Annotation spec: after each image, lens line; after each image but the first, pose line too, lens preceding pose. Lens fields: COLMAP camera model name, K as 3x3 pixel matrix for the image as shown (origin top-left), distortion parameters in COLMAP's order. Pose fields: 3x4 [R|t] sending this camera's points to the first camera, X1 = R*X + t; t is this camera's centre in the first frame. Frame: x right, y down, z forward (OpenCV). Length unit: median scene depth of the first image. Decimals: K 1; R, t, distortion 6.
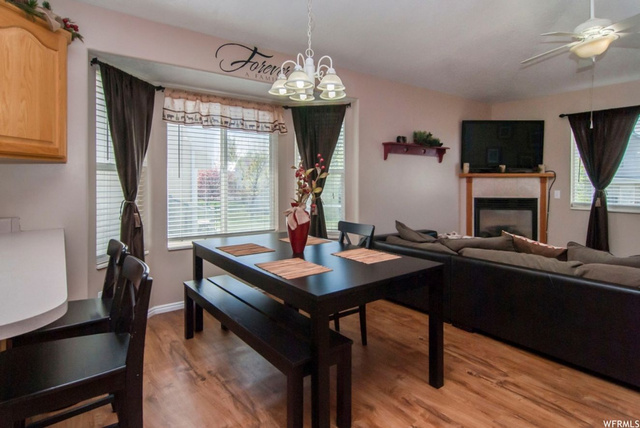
lens RADIAL K [[351.7, 0, 327.2], [0, 351.7, 189.6], [0, 0, 1]] dist [-0.001601, 0.000178]
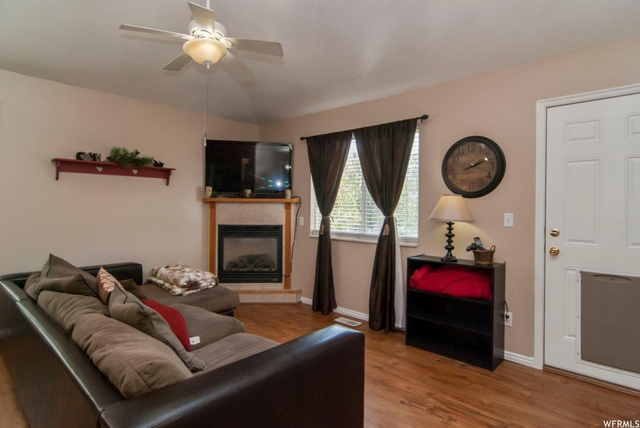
lens RADIAL K [[349.1, 0, 322.0], [0, 349.1, 210.5], [0, 0, 1]] dist [0.003302, 0.000785]
pose [[0.982321, 0.005022, 0.187135, 0.593805], [-0.002186, 0.999880, -0.015354, -0.000996], [-0.187189, 0.014673, 0.982214, 0.070297]]
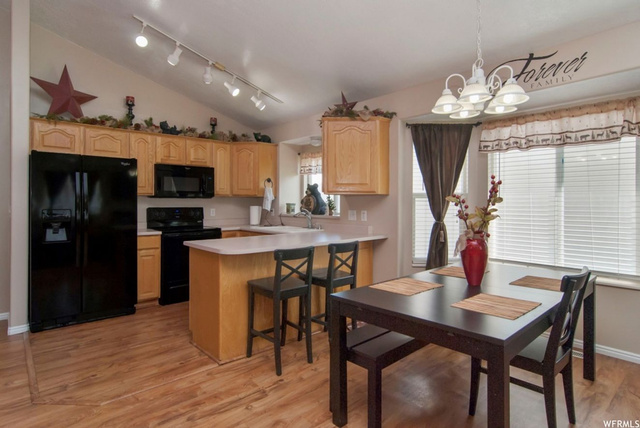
lens RADIAL K [[351.7, 0, 322.0], [0, 351.7, 202.3], [0, 0, 1]] dist [-0.001601, 0.000178]
pose [[0.095278, -0.008986, -0.995410, 0.445030], [-0.029375, 0.999498, -0.011834, -0.006343], [0.995017, 0.030367, 0.094966, 0.296555]]
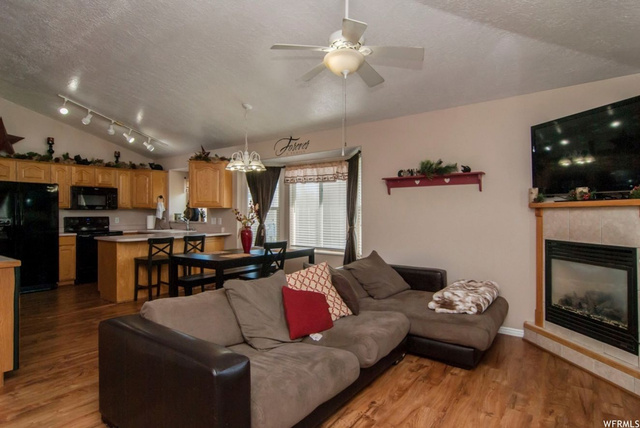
lens RADIAL K [[351.7, 0, 322.9], [0, 351.7, 210.5], [0, 0, 1]] dist [-0.001601, 0.000178]
pose [[0.298889, -0.011975, -0.954213, 1.069186], [-0.022203, 0.999563, -0.019499, -0.010475], [0.954030, 0.027014, 0.298492, 0.466937]]
